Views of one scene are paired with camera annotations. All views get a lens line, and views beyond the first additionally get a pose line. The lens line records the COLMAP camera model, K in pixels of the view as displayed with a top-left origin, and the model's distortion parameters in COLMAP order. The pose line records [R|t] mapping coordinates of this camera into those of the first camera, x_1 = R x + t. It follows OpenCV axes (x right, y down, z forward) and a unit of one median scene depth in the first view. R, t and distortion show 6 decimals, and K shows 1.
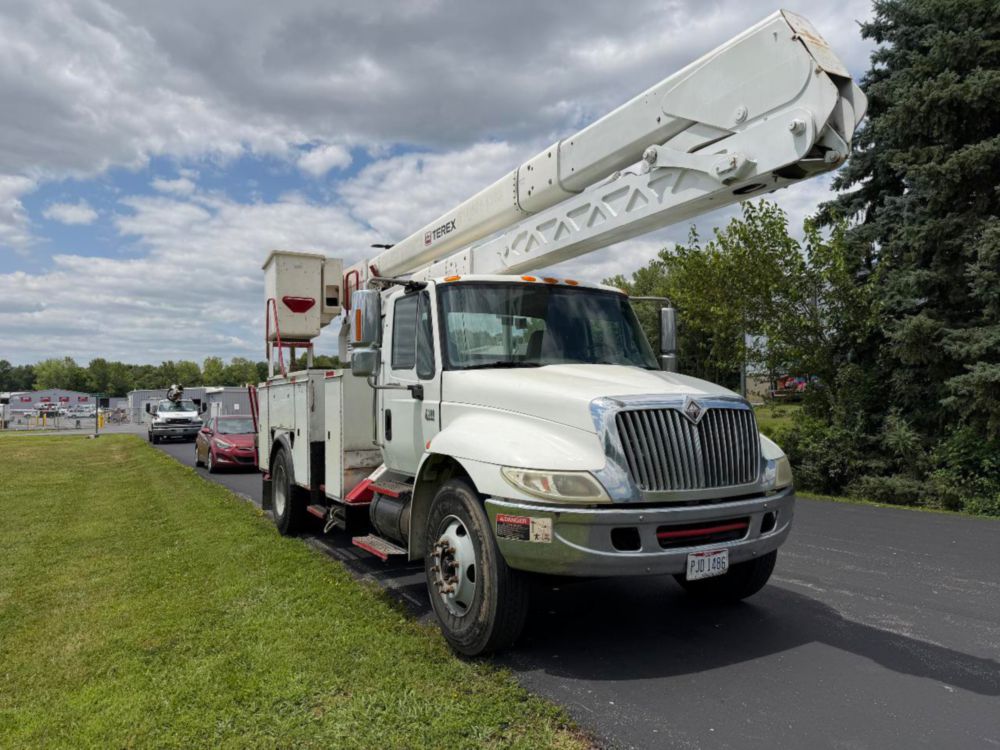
lens RADIAL K [[703.8, 0, 500.0], [0, 703.8, 375.0], [0, 0, 1]] dist [0.083170, -0.110501]
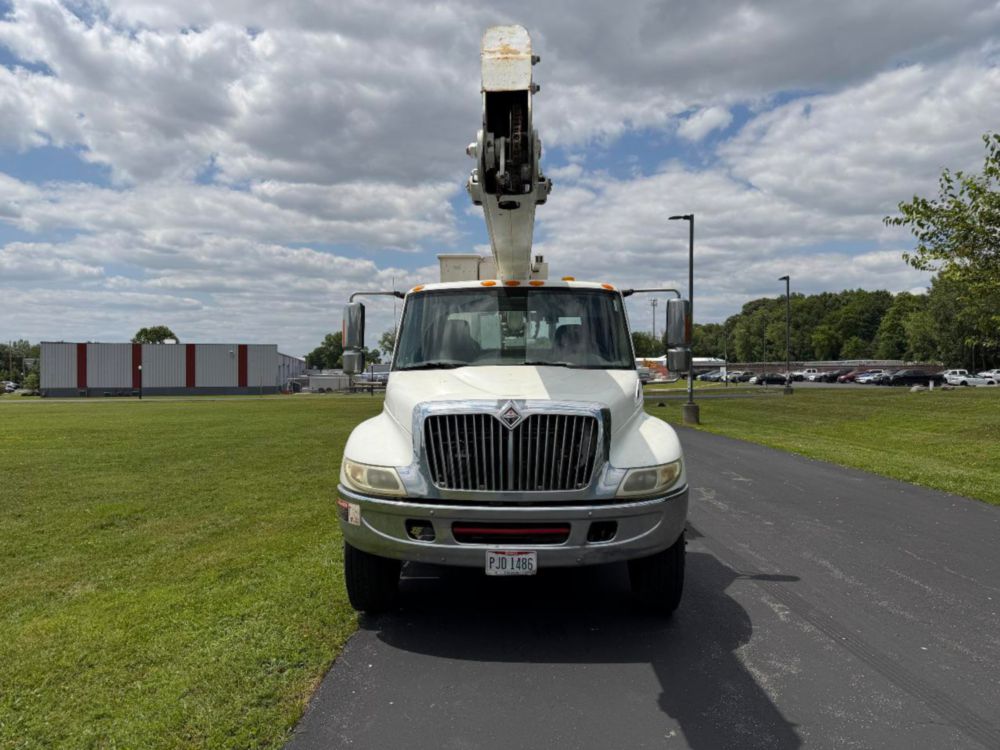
lens RADIAL K [[703.8, 0, 500.0], [0, 703.8, 375.0], [0, 0, 1]] dist [0.083170, -0.110501]
pose [[0.862272, 0.009382, -0.506359, 0.798424], [0.013210, 0.999072, 0.041006, -0.054387], [0.506274, -0.042048, 0.861347, 0.101869]]
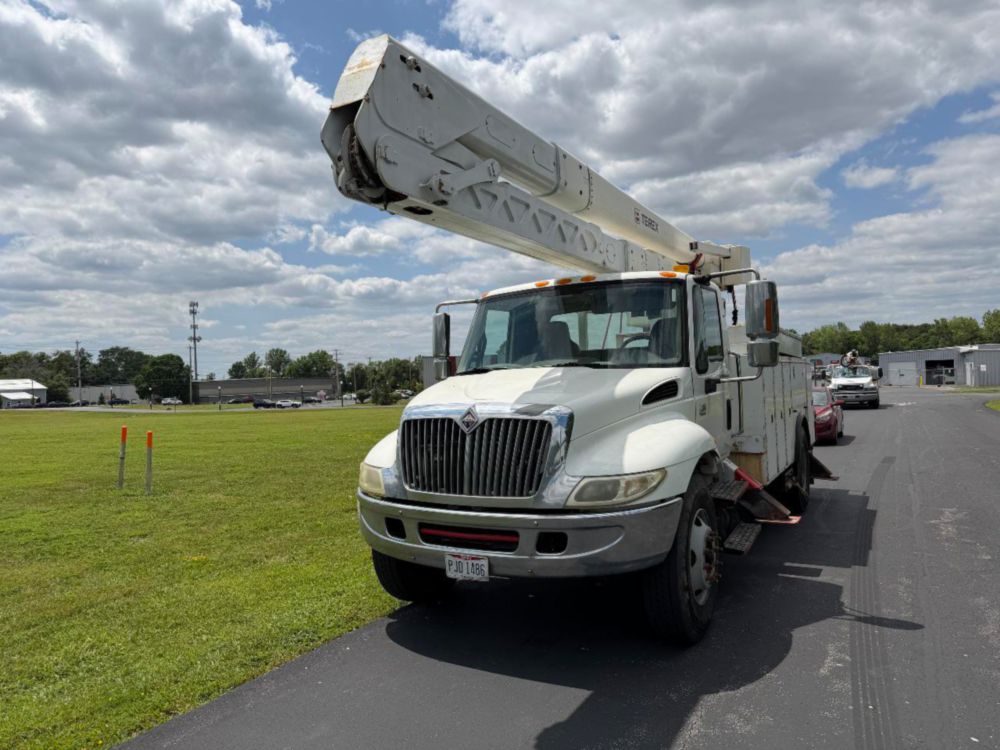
lens RADIAL K [[710.5, 0, 498.7], [0, 710.5, 367.8], [0, 0, 1]] dist [0.023004, -0.006239]
pose [[0.521162, -0.023871, -0.853124, 1.206892], [0.062753, 0.997975, 0.010411, -0.034921], [0.851148, -0.058962, 0.521604, 0.507211]]
